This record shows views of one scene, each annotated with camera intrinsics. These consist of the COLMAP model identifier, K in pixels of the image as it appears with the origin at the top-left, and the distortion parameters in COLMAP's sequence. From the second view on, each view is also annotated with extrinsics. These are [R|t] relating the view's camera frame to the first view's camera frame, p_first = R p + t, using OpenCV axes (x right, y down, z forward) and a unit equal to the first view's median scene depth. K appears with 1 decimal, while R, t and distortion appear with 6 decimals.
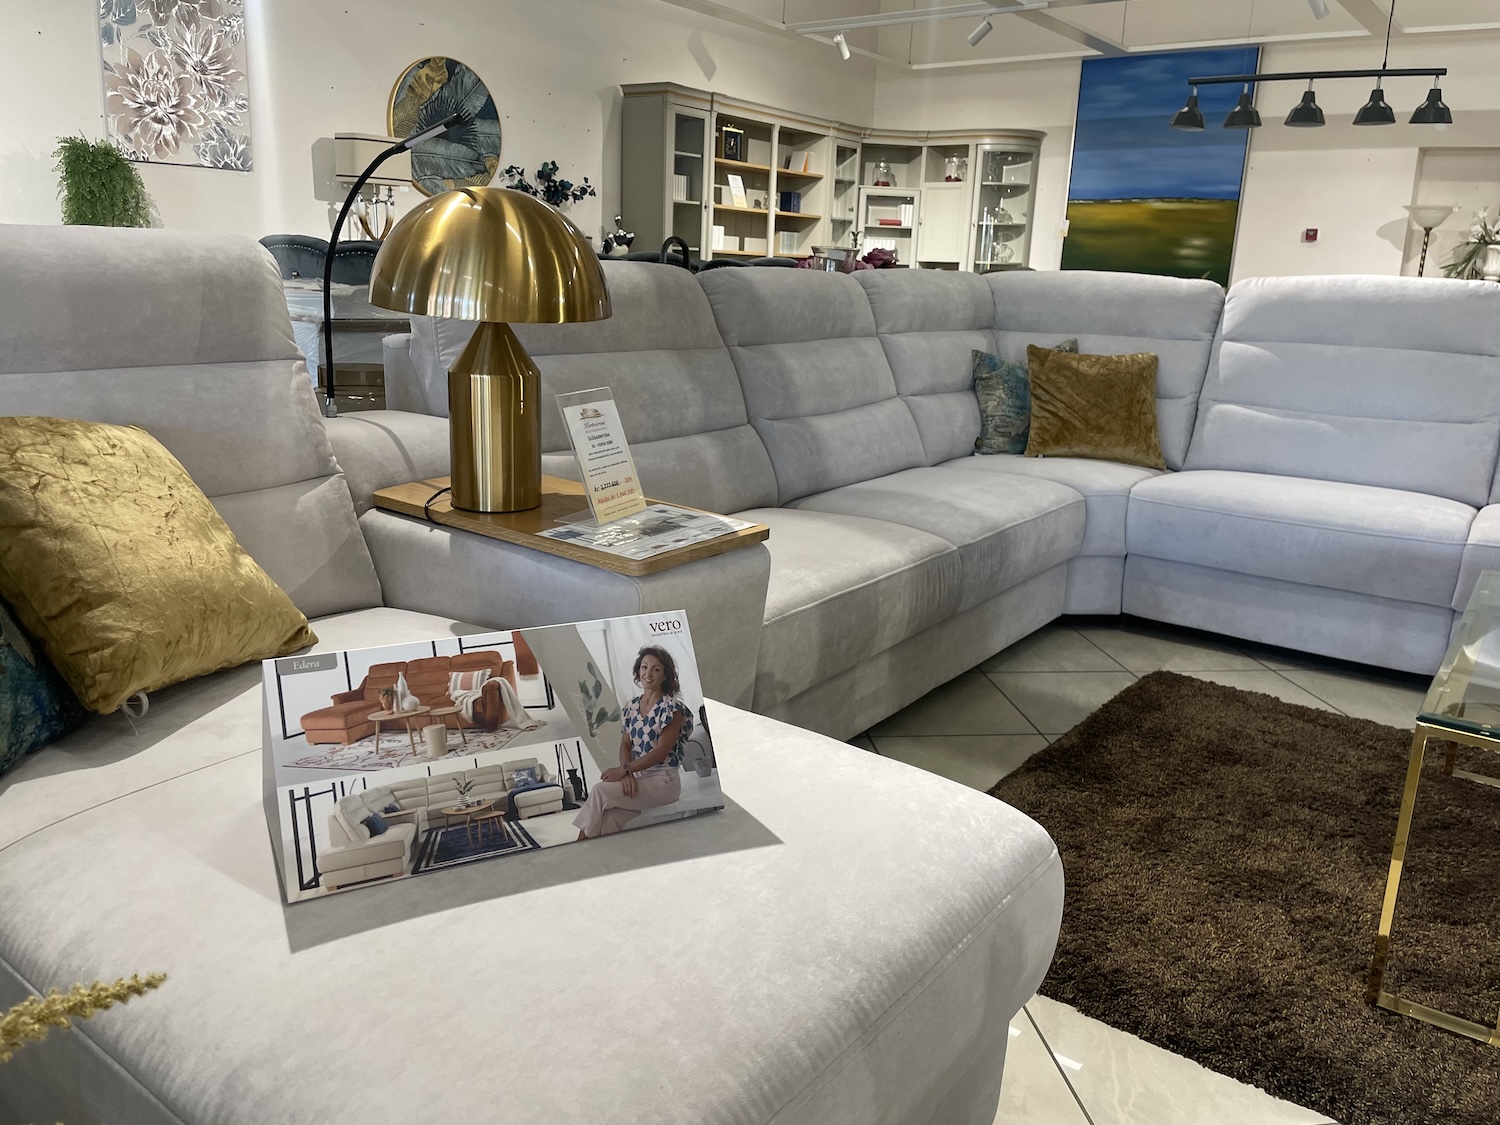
lens RADIAL K [[1156.3, 0, 745.8], [0, 1156.3, 555.8], [0, 0, 1]] dist [0.087518, -0.124686]
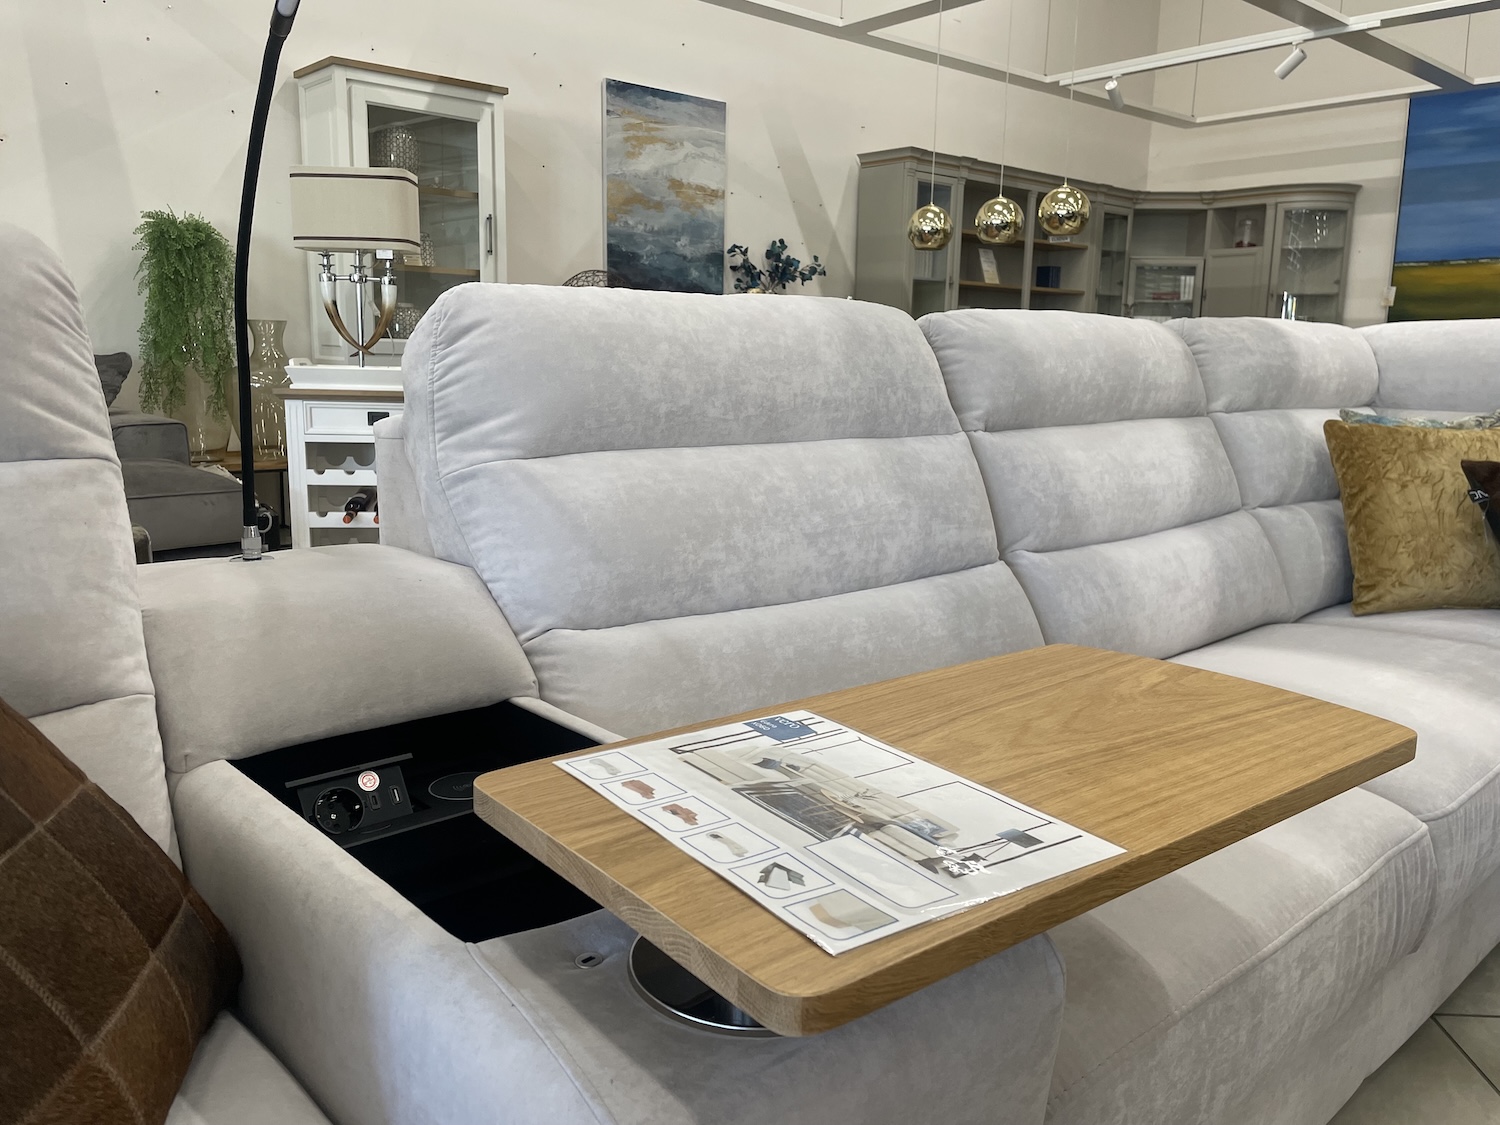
lens RADIAL K [[1156.3, 0, 745.8], [0, 1156.3, 555.8], [0, 0, 1]] dist [0.087518, -0.124686]
pose [[0.978180, 0.013036, -0.207349, -0.001886], [-0.029606, 0.996591, -0.077010, -0.055455], [0.205639, 0.081468, 0.975231, 0.327425]]
